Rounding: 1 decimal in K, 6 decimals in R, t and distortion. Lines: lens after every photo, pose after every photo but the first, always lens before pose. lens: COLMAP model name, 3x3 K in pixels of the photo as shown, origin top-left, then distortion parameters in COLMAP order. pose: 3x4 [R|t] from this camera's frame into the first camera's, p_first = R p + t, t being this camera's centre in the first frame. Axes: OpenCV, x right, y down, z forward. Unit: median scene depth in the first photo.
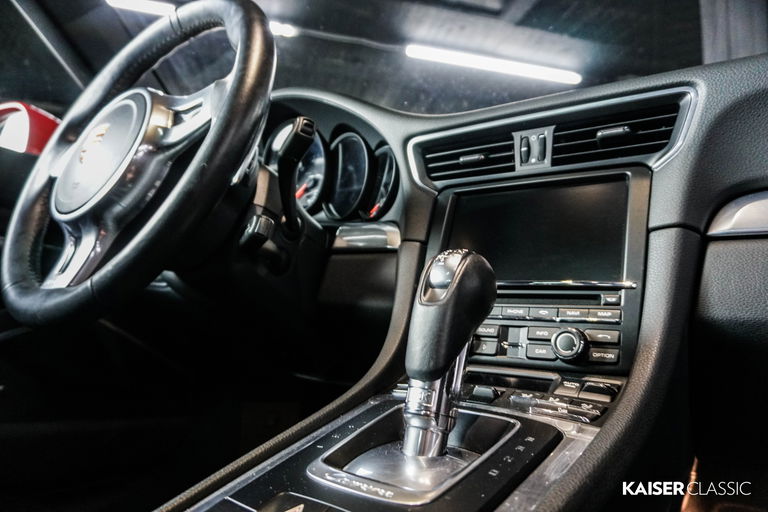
lens RADIAL K [[514.5, 0, 385.9], [0, 514.5, 251.6], [0, 0, 1]] dist [-0.051507, 0.036706]
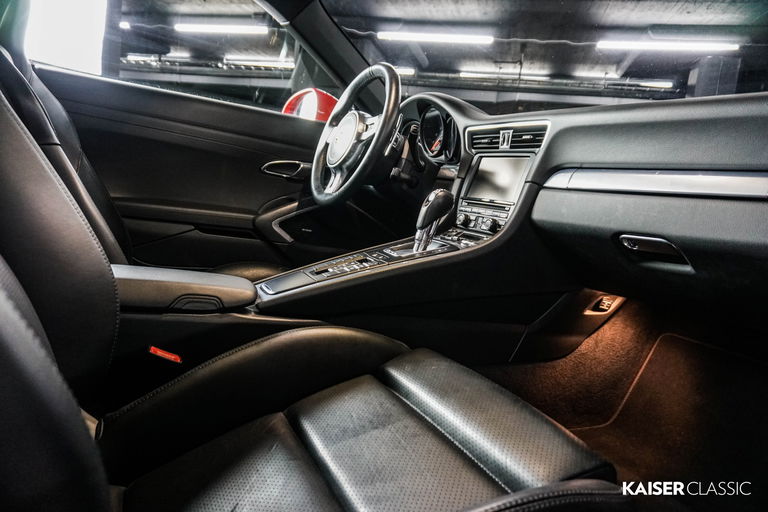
lens RADIAL K [[514.5, 0, 385.9], [0, 514.5, 251.6], [0, 0, 1]] dist [-0.051507, 0.036706]
pose [[0.883198, 0.097375, -0.458780, 1.167057], [0.008001, 0.974939, 0.222330, -0.291211], [0.468932, -0.200032, 0.860285, -1.646908]]
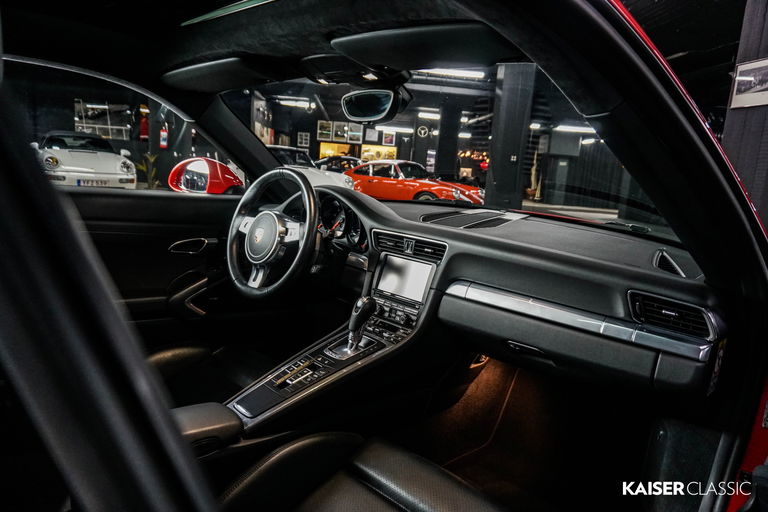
lens RADIAL K [[514.5, 0, 385.9], [0, 514.5, 251.6], [0, 0, 1]] dist [-0.051507, 0.036706]
pose [[0.987592, 0.048402, -0.149399, 0.758307], [-0.003514, 0.957893, 0.287103, -1.273235], [0.157004, -0.283016, 0.946177, -2.204893]]
